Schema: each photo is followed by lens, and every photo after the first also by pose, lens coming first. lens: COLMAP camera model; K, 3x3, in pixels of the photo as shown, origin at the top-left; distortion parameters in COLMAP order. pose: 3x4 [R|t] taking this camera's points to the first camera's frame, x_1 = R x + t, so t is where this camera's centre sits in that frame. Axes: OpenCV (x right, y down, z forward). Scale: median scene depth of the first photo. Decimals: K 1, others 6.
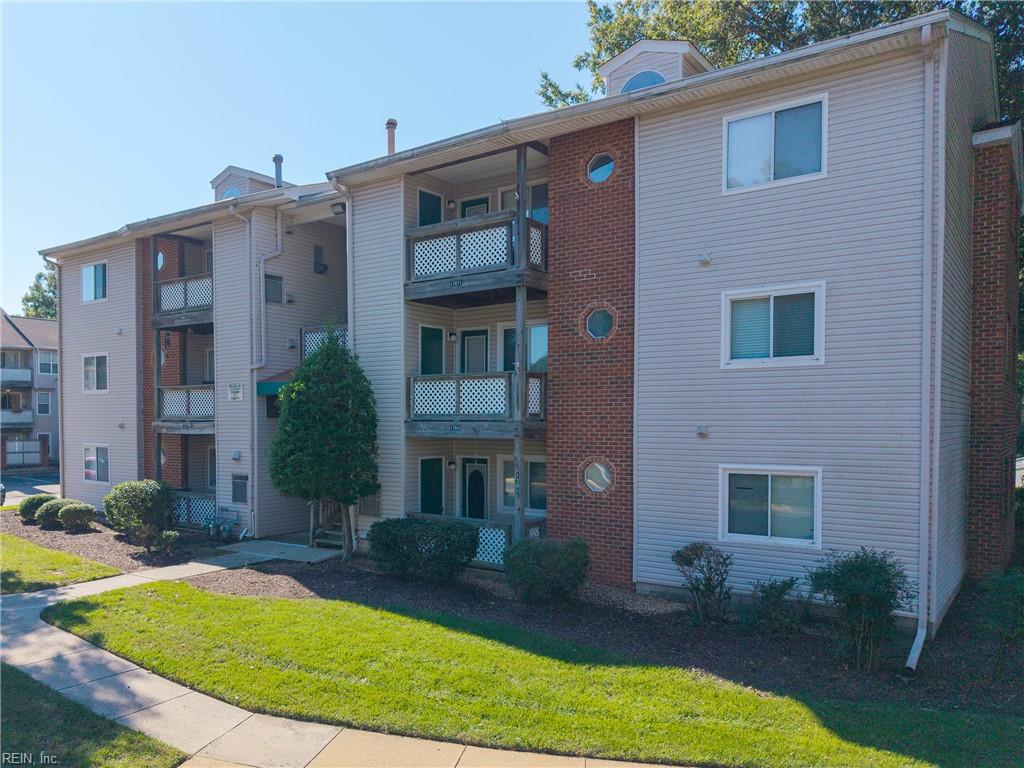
lens RADIAL K [[800.3, 0, 423.0], [0, 800.3, 432.7], [0, 0, 1]] dist [0.033719, -0.006448]
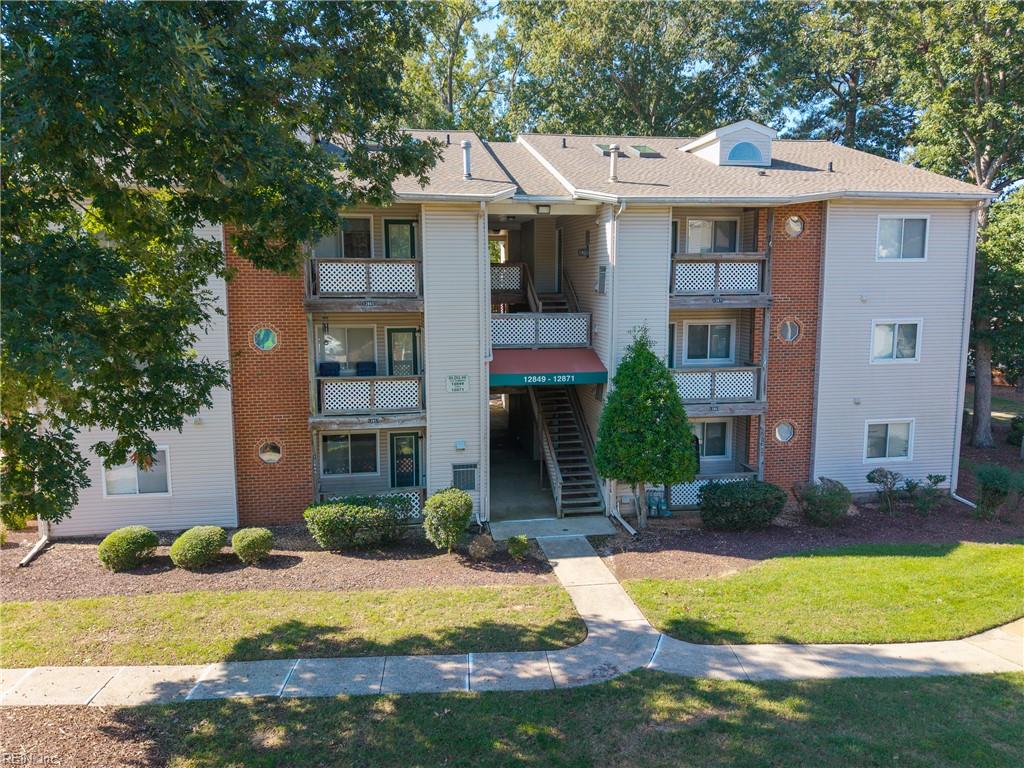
lens RADIAL K [[762.9, 0, 501.7], [0, 762.9, 369.9], [0, 0, 1]] dist [0.008482, -0.004775]
pose [[0.679084, -0.094683, 0.727928, -1.142879], [0.014372, 0.993171, 0.115776, -0.227945], [-0.733920, -0.068160, 0.675808, 0.412397]]
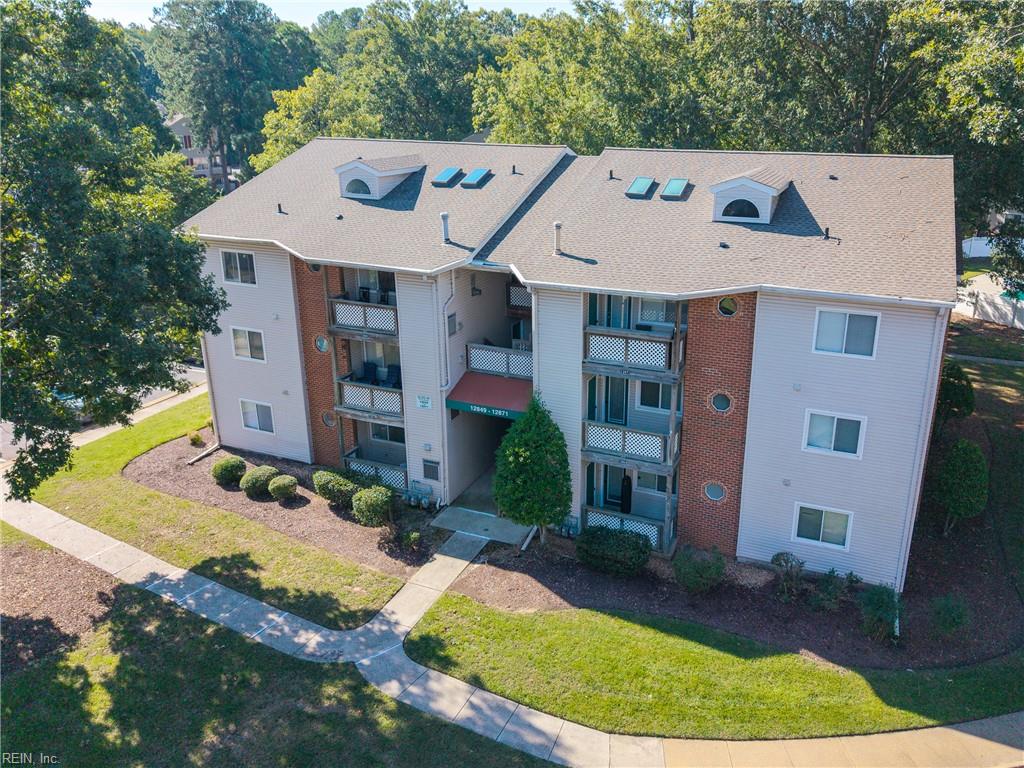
lens RADIAL K [[780.4, 0, 541.0], [0, 780.4, 337.7], [0, 0, 1]] dist [0.090064, -0.155934]
pose [[0.964397, -0.079866, 0.252110, -0.469215], [0.004742, 0.958378, 0.285462, -0.665592], [-0.264415, -0.274103, 0.924636, -0.263627]]
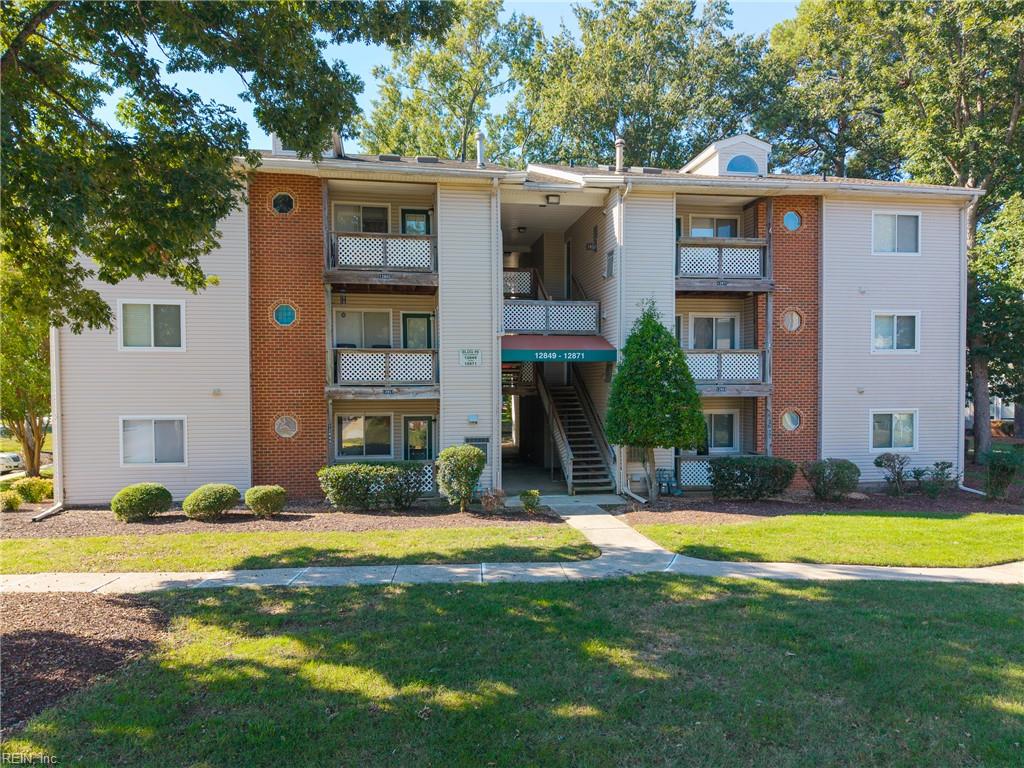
lens RADIAL K [[731.4, 0, 509.0], [0, 731.4, 403.2], [0, 0, 1]] dist [0.009371, -0.006425]
pose [[0.681368, -0.018271, 0.731713, -1.141707], [0.015329, 0.999825, 0.010691, -0.001818], [-0.731780, 0.003932, 0.681529, 0.423026]]
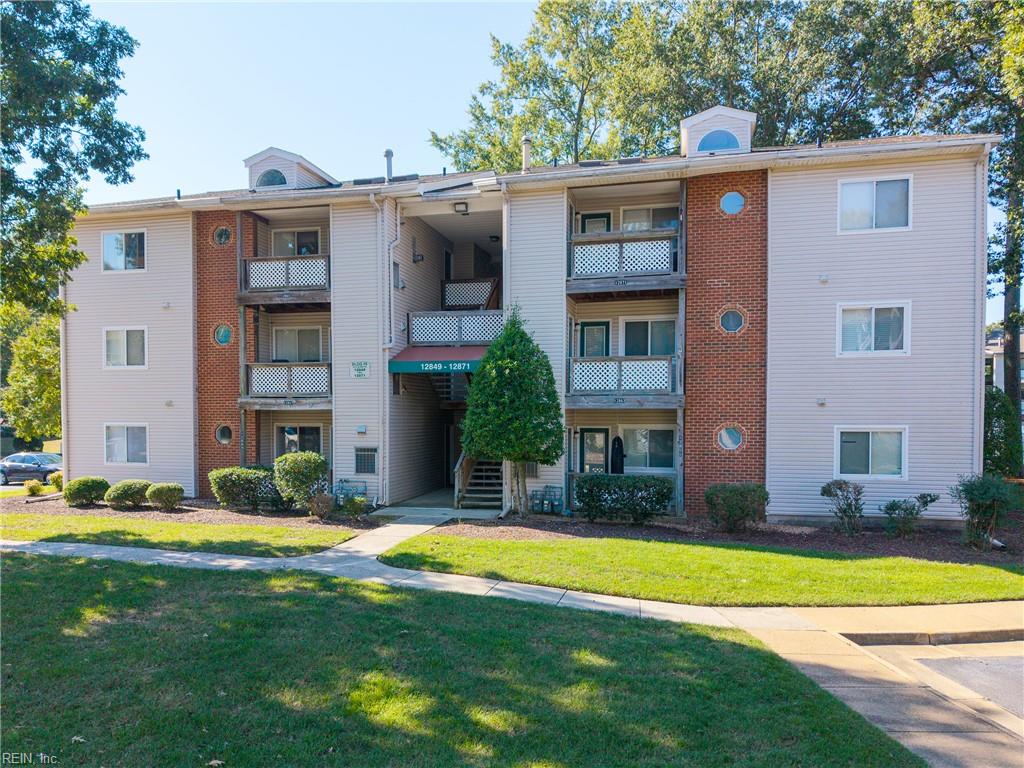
lens RADIAL K [[784.4, 0, 474.4], [0, 784.4, 426.9], [0, 0, 1]] dist [0.019831, 0.000028]
pose [[0.918796, -0.005978, 0.394687, -0.650677], [0.005657, 0.999982, 0.001978, 0.030899], [-0.394692, 0.000416, 0.918813, -0.014784]]
